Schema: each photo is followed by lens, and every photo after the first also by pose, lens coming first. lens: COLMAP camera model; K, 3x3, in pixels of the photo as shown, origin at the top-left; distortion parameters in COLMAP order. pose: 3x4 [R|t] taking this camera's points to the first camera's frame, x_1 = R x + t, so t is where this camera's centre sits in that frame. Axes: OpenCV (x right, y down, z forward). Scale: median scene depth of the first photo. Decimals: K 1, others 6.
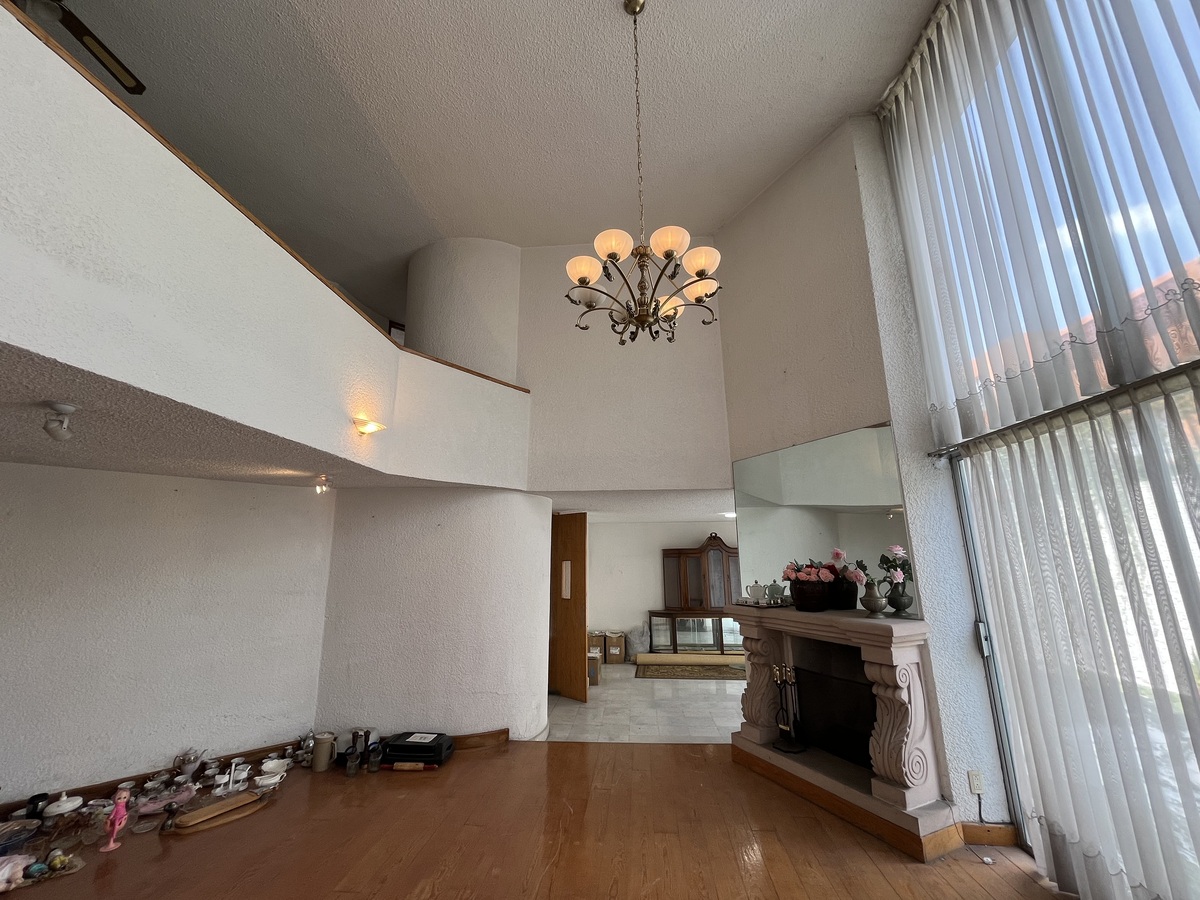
lens RADIAL K [[480.0, 0, 594.5], [0, 480.0, 449.2], [0, 0, 1]] dist [-0.001382, 0.000011]
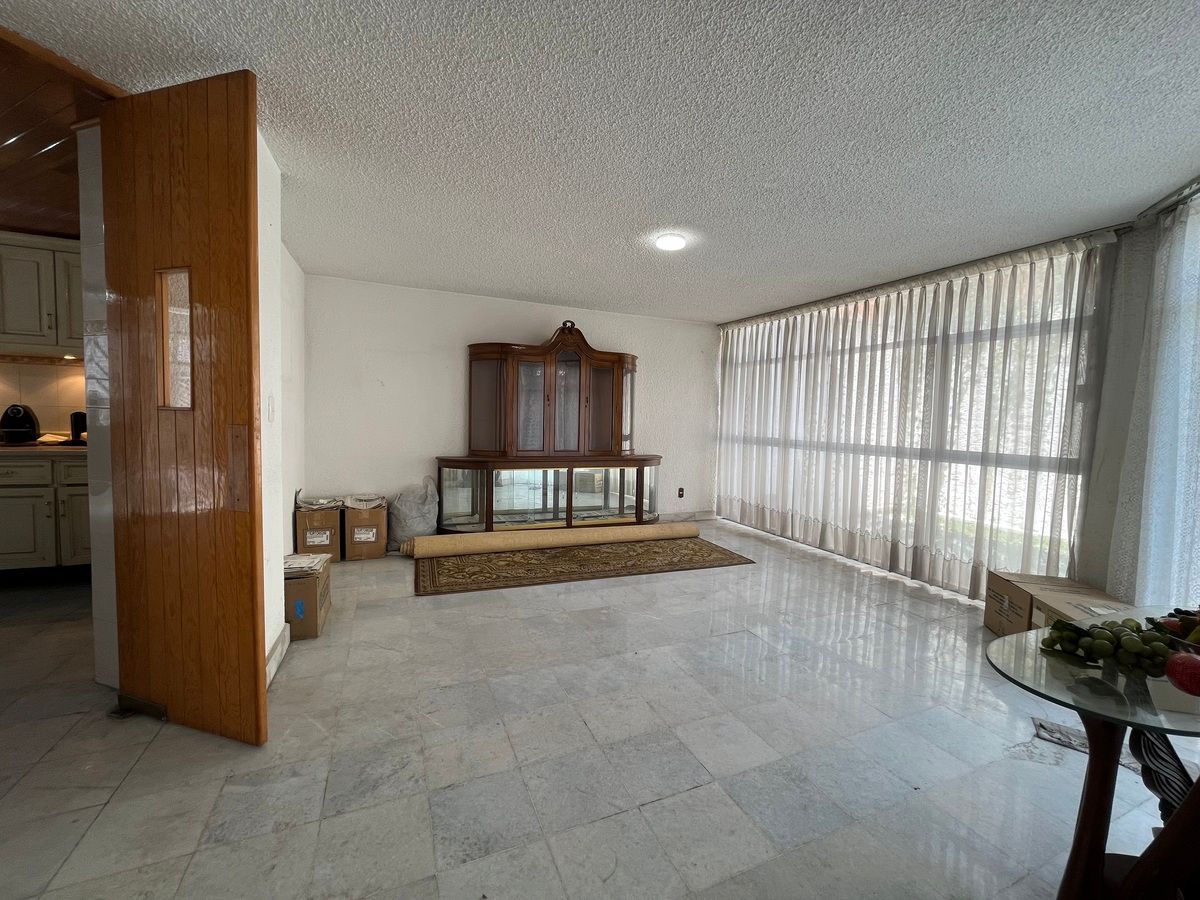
lens RADIAL K [[480.0, 0, 594.5], [0, 480.0, 449.2], [0, 0, 1]] dist [-0.001382, 0.000011]
pose [[0.881758, 0.002567, 0.471694, 0.017824], [-0.139667, 0.956566, 0.255880, 0.182240], [-0.450550, -0.291505, 0.843819, 0.517500]]
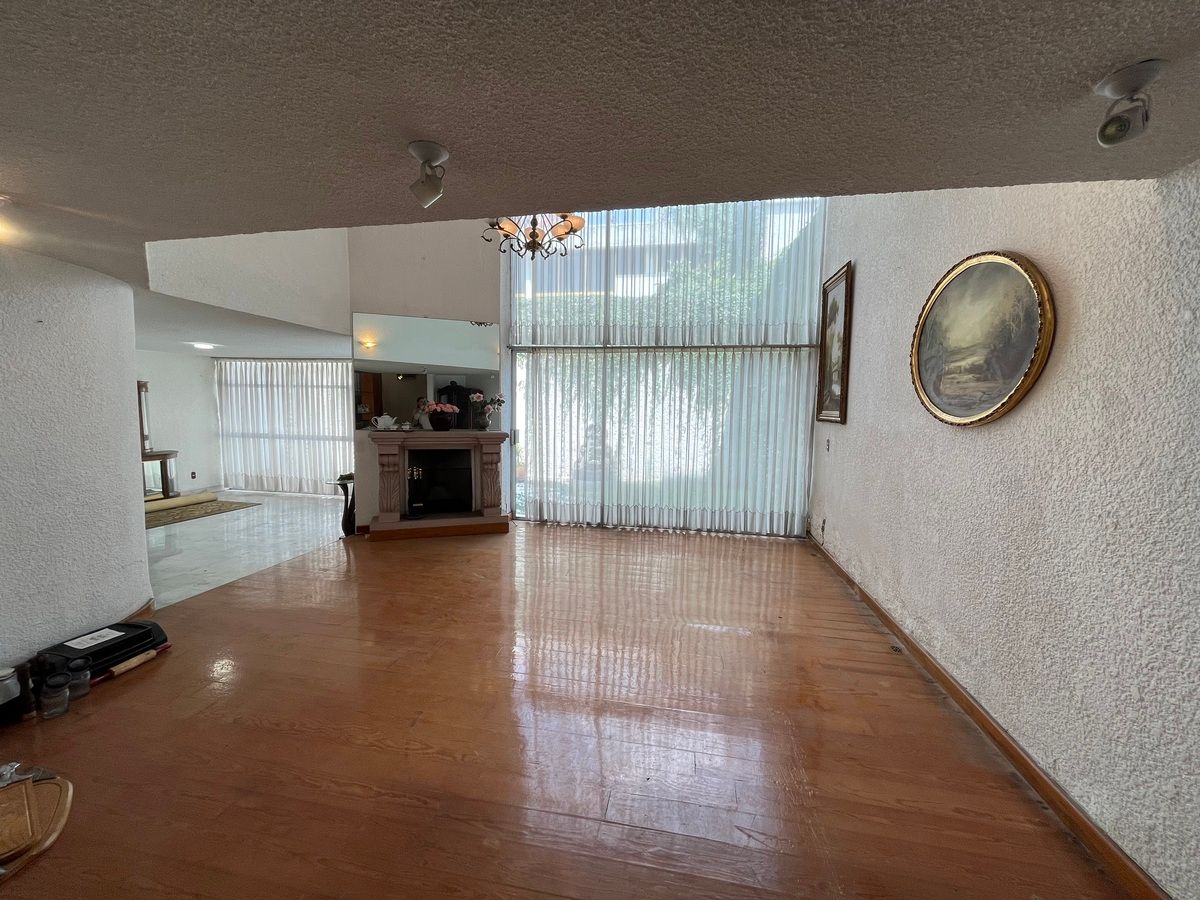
lens RADIAL K [[480.0, 0, 594.5], [0, 480.0, 449.2], [0, 0, 1]] dist [-0.001382, 0.000011]
pose [[0.099953, -0.077643, 0.991958, -0.454512], [-0.242554, 0.964973, 0.099972, 0.047931], [-0.964975, -0.250596, 0.077619, 0.157097]]
